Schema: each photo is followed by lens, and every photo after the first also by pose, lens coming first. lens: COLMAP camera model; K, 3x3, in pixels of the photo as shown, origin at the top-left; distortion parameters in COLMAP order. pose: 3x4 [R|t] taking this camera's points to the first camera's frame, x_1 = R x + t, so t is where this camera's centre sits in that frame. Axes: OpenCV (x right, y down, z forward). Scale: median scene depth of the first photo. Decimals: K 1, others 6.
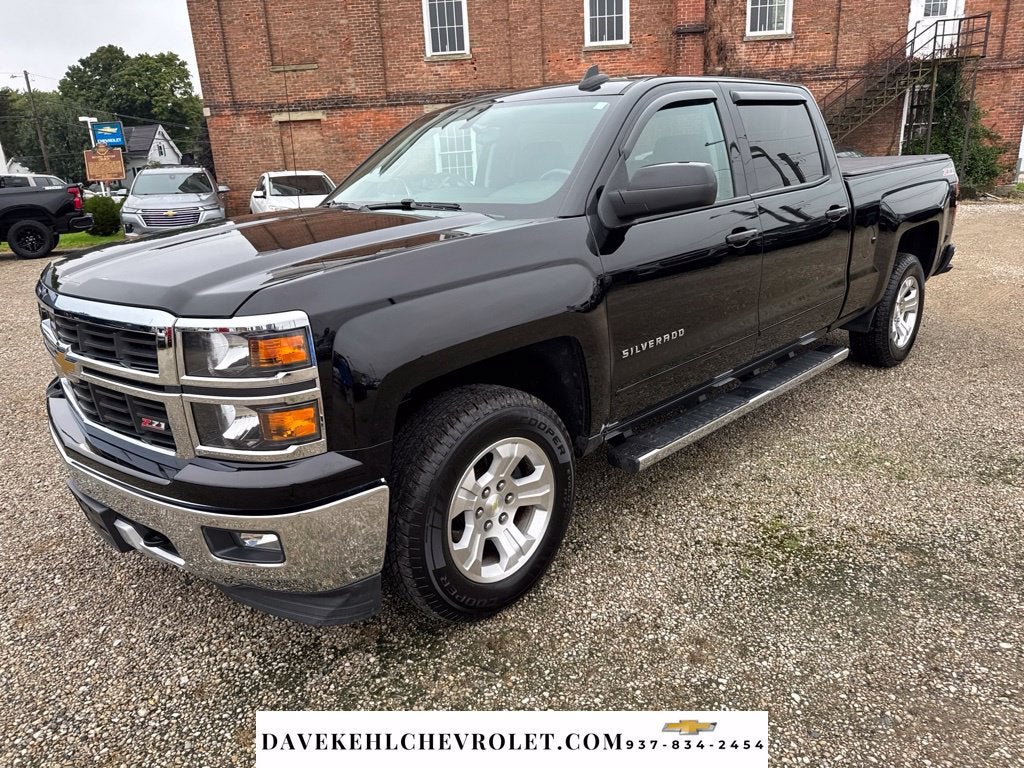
lens RADIAL K [[723.4, 0, 510.6], [0, 723.4, 384.8], [0, 0, 1]] dist [0.021223, -0.023658]
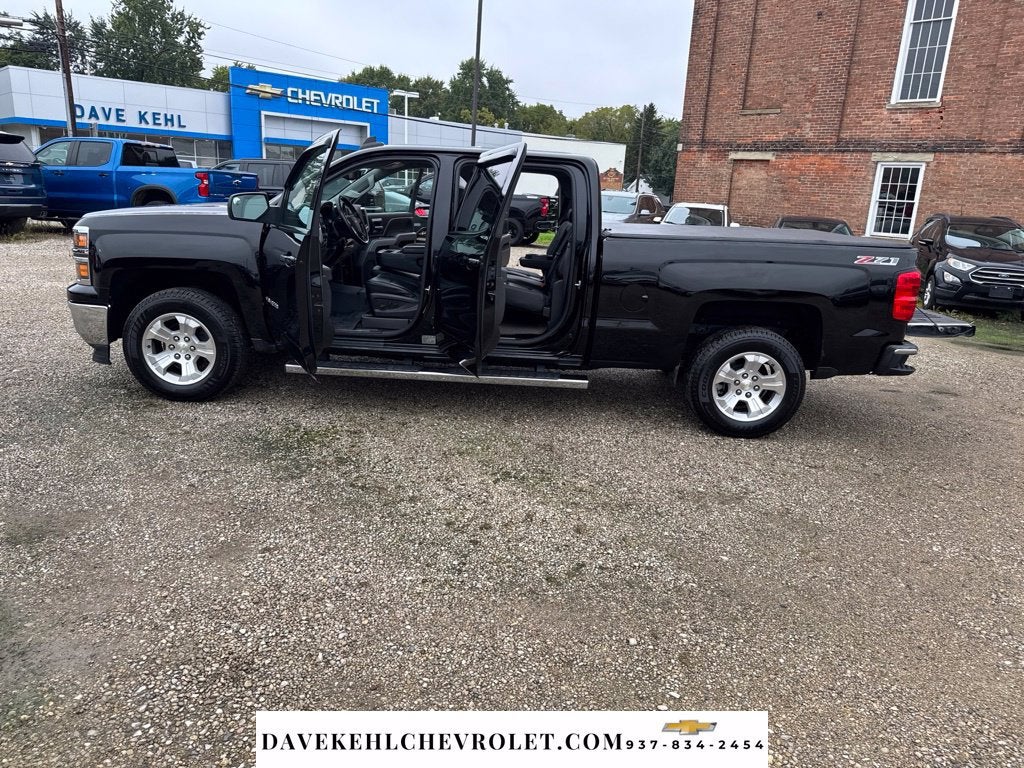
lens RADIAL K [[723.4, 0, 510.6], [0, 723.4, 384.8], [0, 0, 1]] dist [0.021223, -0.023658]
pose [[0.703802, 0.273876, -0.655481, 1.635362], [-0.301014, 0.950741, 0.074039, -0.127850], [0.643470, 0.145200, 0.751574, 0.076661]]
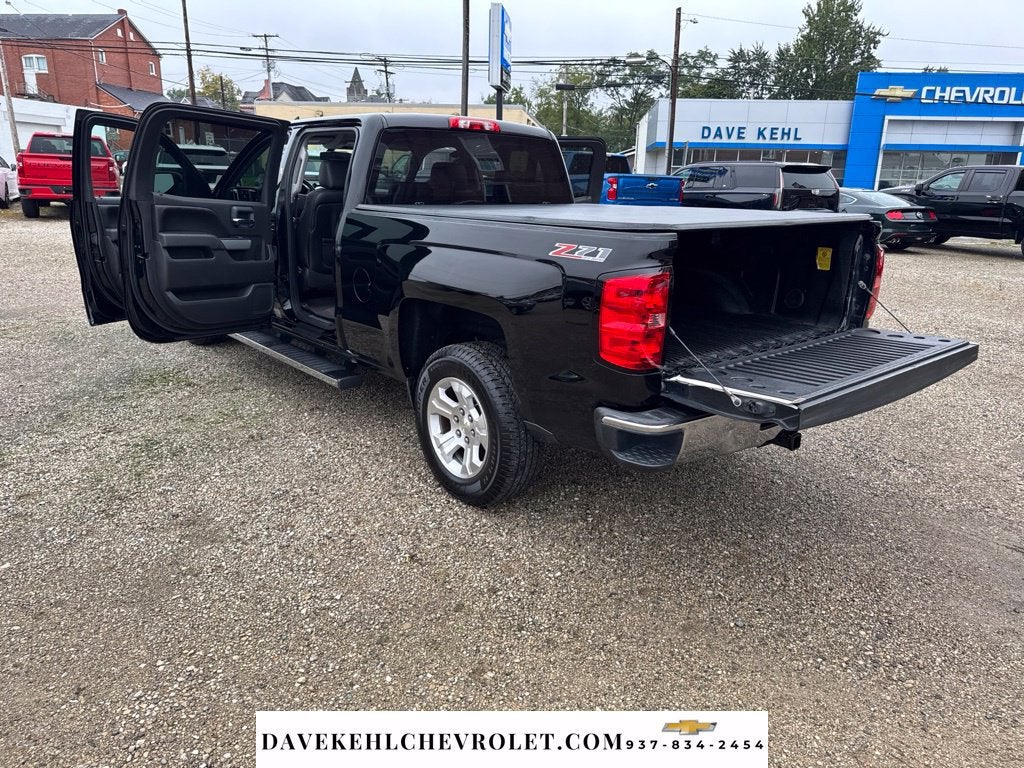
lens RADIAL K [[723.4, 0, 510.6], [0, 723.4, 384.8], [0, 0, 1]] dist [0.021223, -0.023658]
pose [[-0.069051, 0.327532, -0.942313, 1.986585], [-0.322929, 0.886373, 0.331752, -0.638790], [0.943901, 0.327208, 0.044564, 1.698714]]
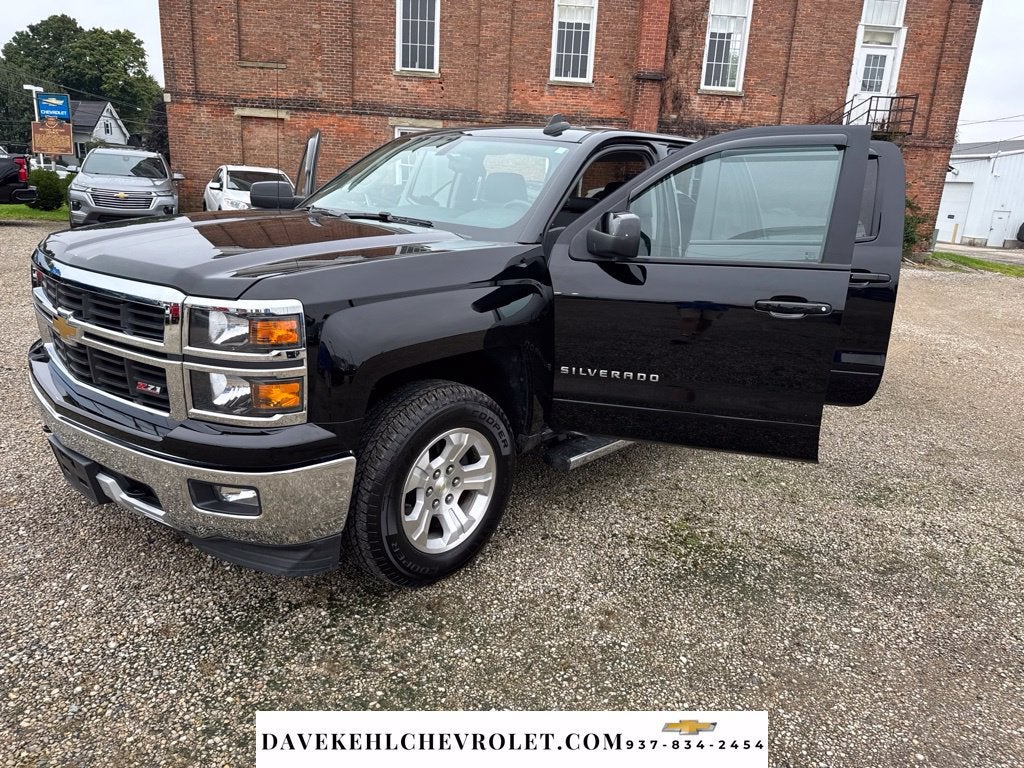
lens RADIAL K [[720.8, 0, 512.0], [0, 720.8, 384.0], [0, 0, 1]] dist [0.035001, -0.033884]
pose [[0.992638, 0.085377, 0.085913, -0.021250], [-0.083073, 0.996090, -0.030047, 0.025822], [-0.088143, 0.022689, 0.995849, -0.126380]]
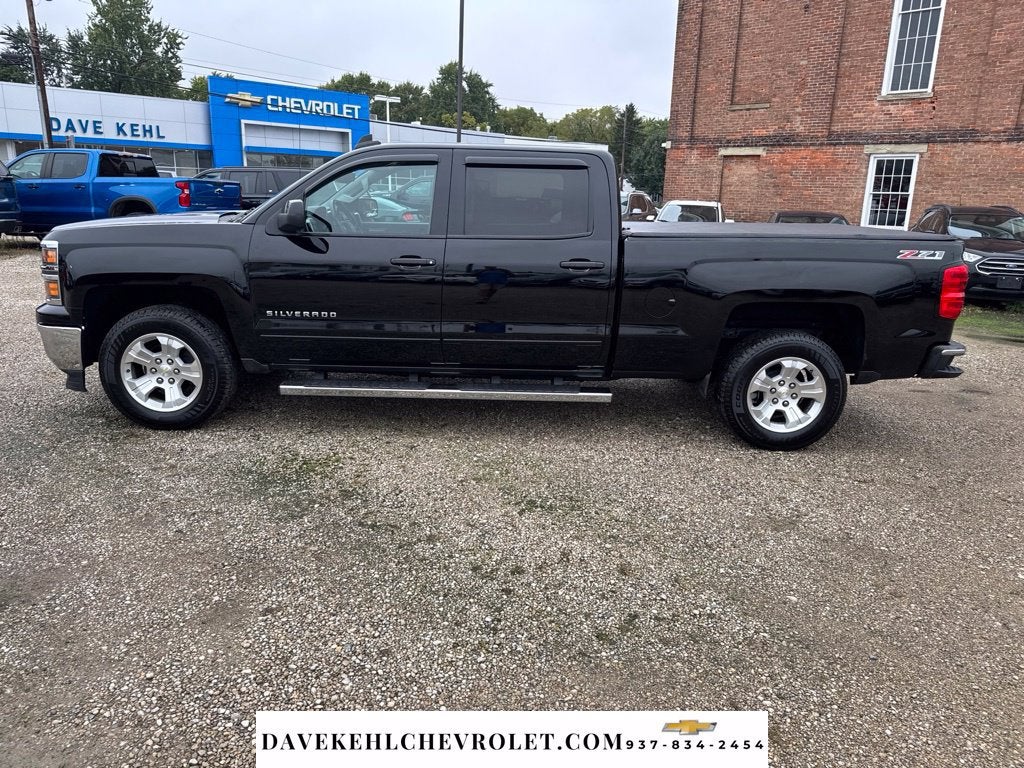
lens RADIAL K [[725.2, 0, 510.2], [0, 725.2, 379.1], [0, 0, 1]] dist [0.008114, -0.008272]
pose [[0.722073, 0.245198, -0.646907, 1.492880], [-0.273402, 0.960105, 0.058740, -0.128324], [0.635501, 0.134451, 0.760303, 0.139905]]
